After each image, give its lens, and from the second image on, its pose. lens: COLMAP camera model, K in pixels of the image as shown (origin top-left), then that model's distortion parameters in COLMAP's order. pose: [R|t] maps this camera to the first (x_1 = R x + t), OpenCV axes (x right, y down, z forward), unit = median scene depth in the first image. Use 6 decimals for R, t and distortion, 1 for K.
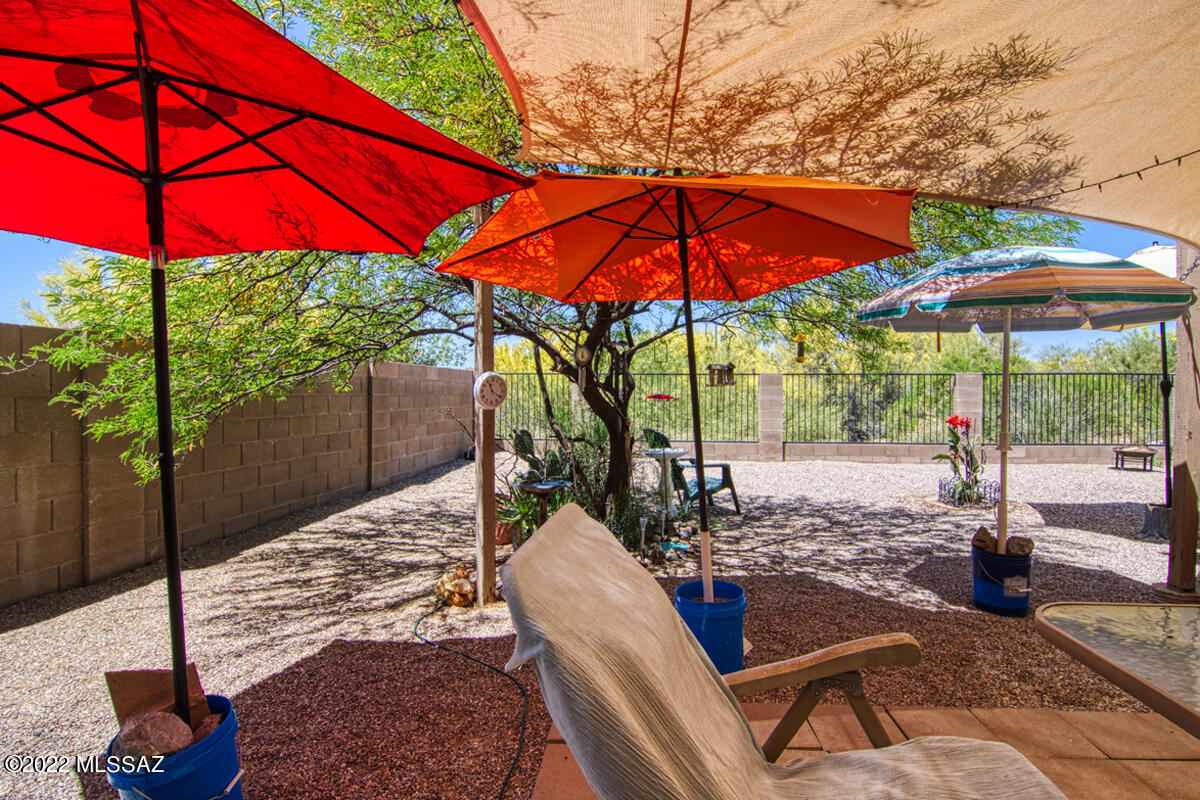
lens RADIAL K [[586.4, 0, 600.9], [0, 586.4, 393.2], [0, 0, 1]] dist [-0.014083, -0.000525]
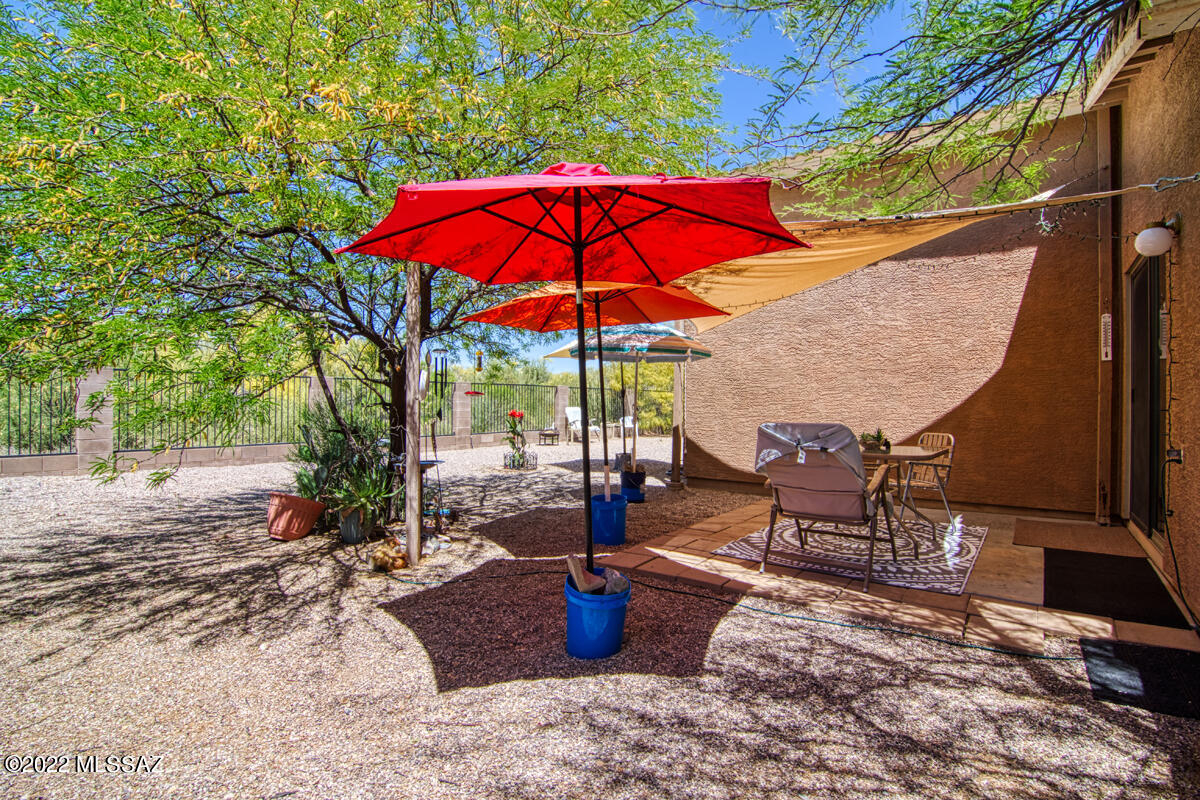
lens RADIAL K [[586.4, 0, 600.9], [0, 586.4, 393.2], [0, 0, 1]] dist [-0.014083, -0.000525]
pose [[0.523086, 0.016115, 0.852127, -0.855652], [-0.005881, 0.999866, -0.015299, 0.024494], [-0.852259, 0.002992, 0.523111, 0.039546]]
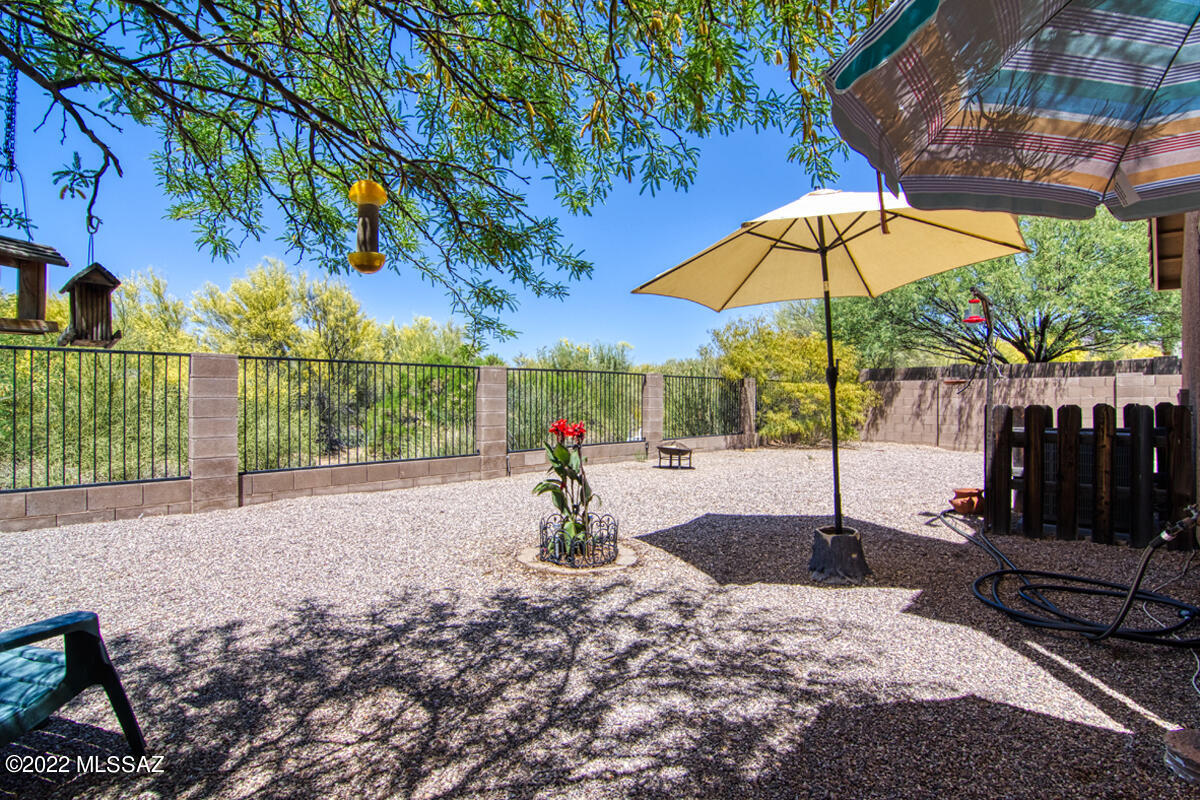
lens RADIAL K [[586.4, 0, 600.9], [0, 586.4, 393.2], [0, 0, 1]] dist [-0.014083, -0.000525]
pose [[0.629517, 0.005027, 0.776971, 0.214201], [0.001529, 0.999969, -0.007709, 0.022376], [-0.776986, 0.006041, 0.629489, 0.873317]]
